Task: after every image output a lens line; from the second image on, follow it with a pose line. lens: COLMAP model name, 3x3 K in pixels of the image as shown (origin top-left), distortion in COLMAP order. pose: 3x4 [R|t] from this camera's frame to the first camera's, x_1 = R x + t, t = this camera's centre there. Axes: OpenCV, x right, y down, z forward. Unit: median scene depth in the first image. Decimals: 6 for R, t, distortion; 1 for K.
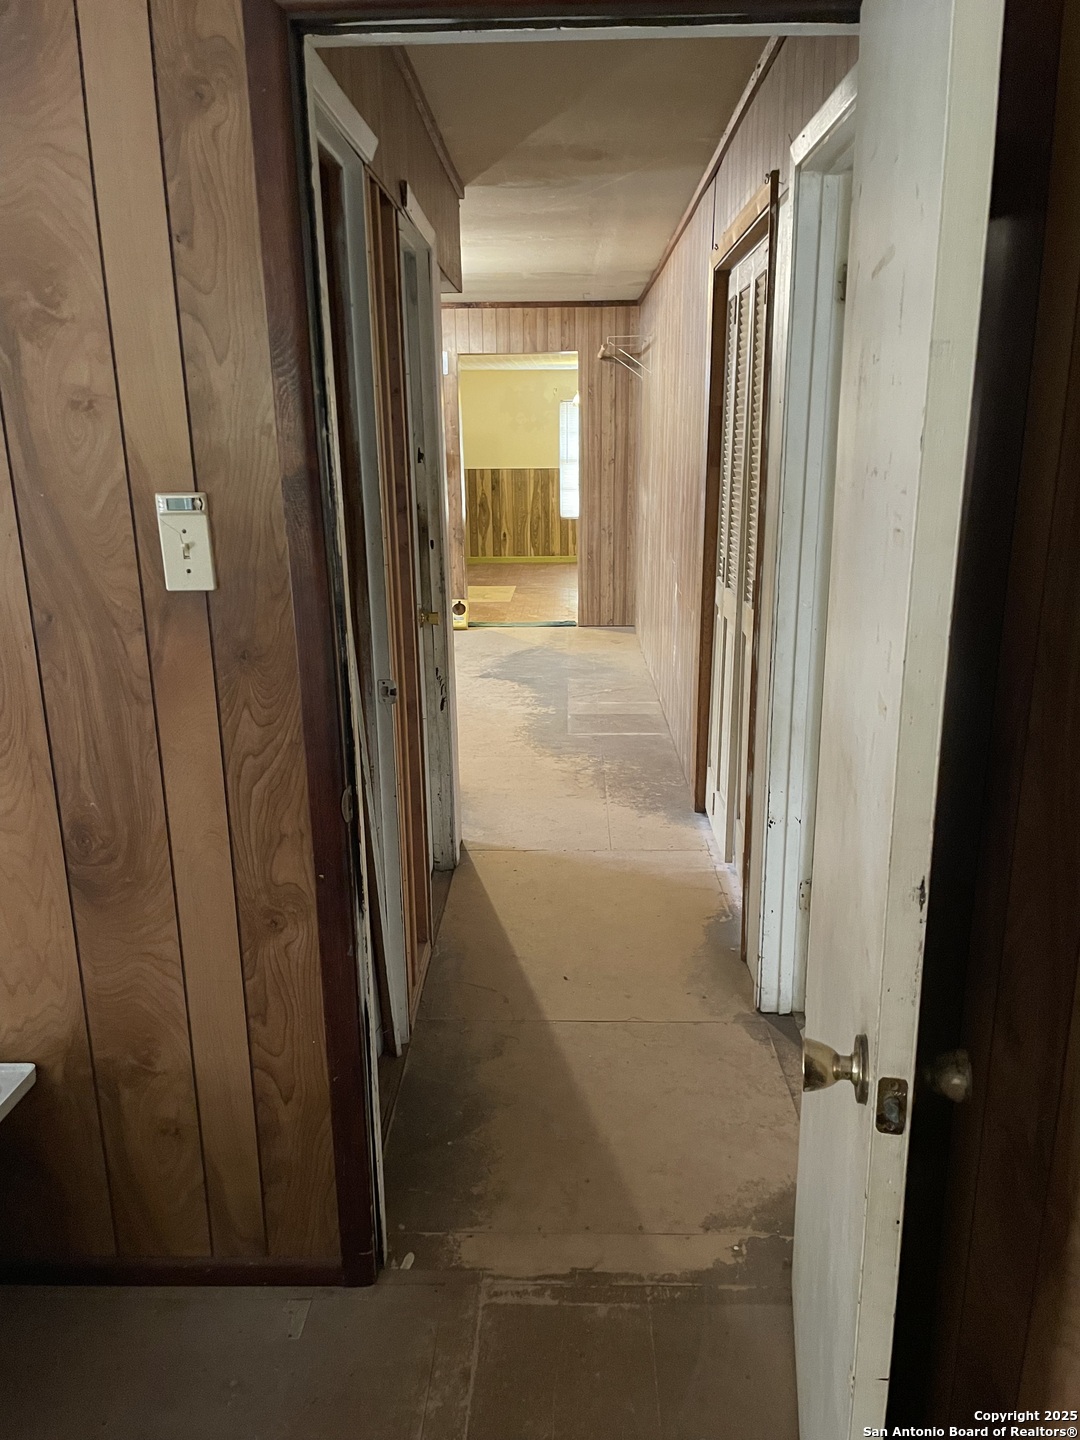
lens RADIAL K [[1077.2, 0, 540.5], [0, 1077.2, 726.0], [0, 0, 1]] dist [0.011511, 0.000212]
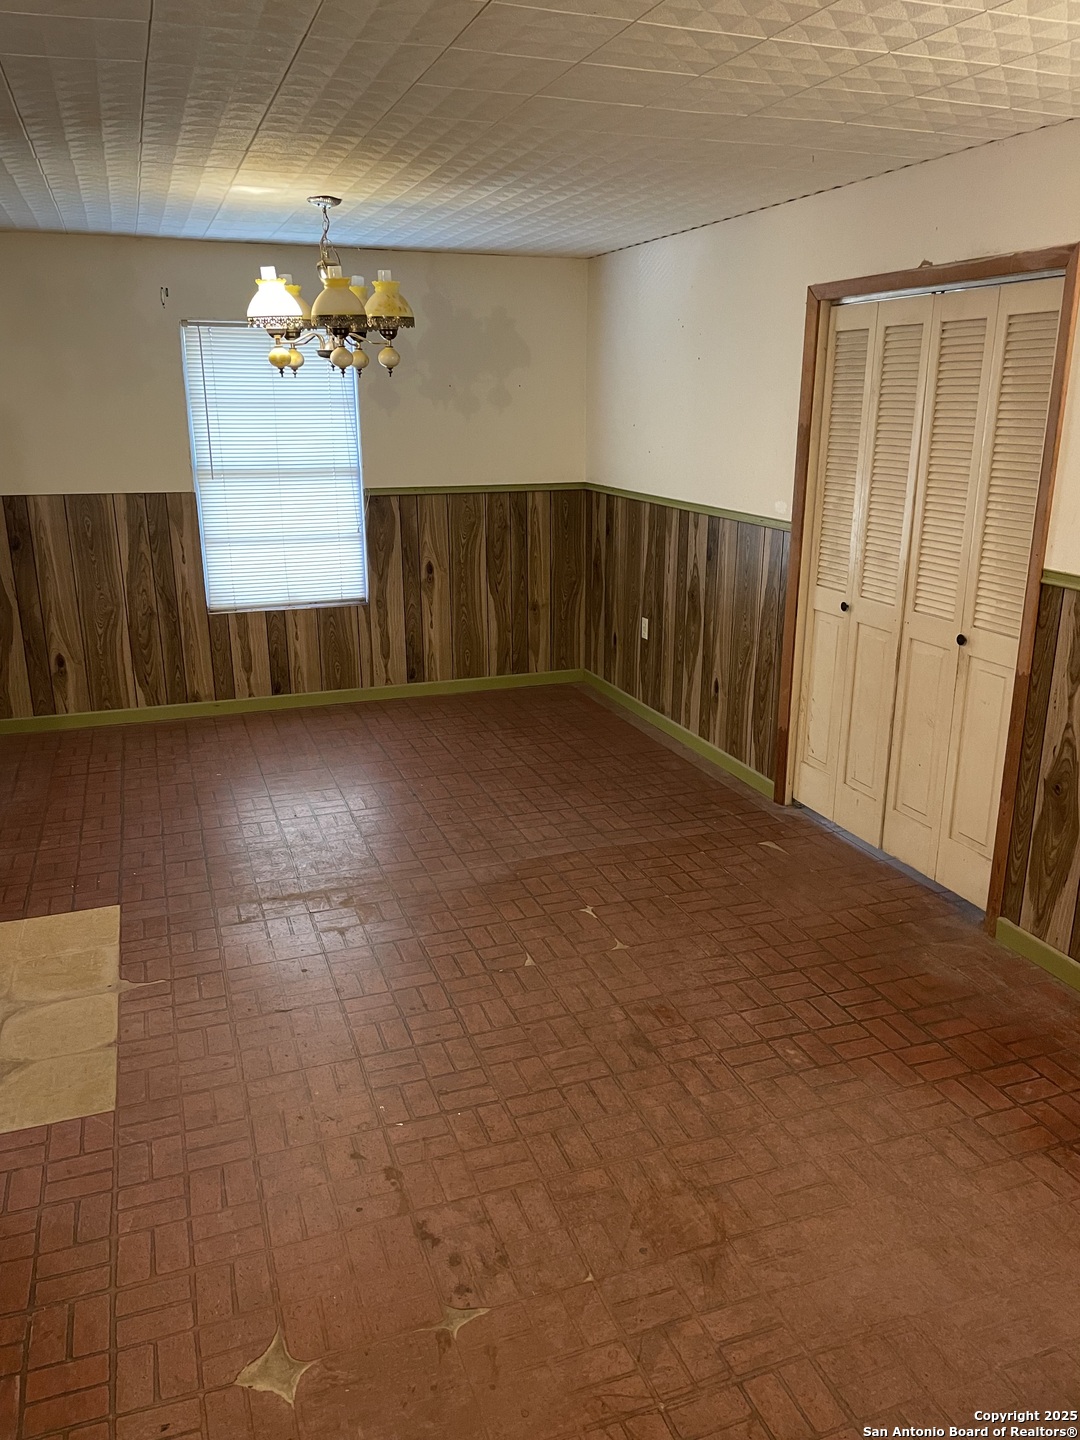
lens RADIAL K [[1077.2, 0, 543.7], [0, 1077.2, 715.1], [0, 0, 1]] dist [0.011511, 0.000212]
pose [[0.930185, -0.095784, 0.354376, -0.011108], [0.084490, 0.995304, 0.047245, -0.162463], [-0.357237, -0.014005, 0.933909, 0.576021]]
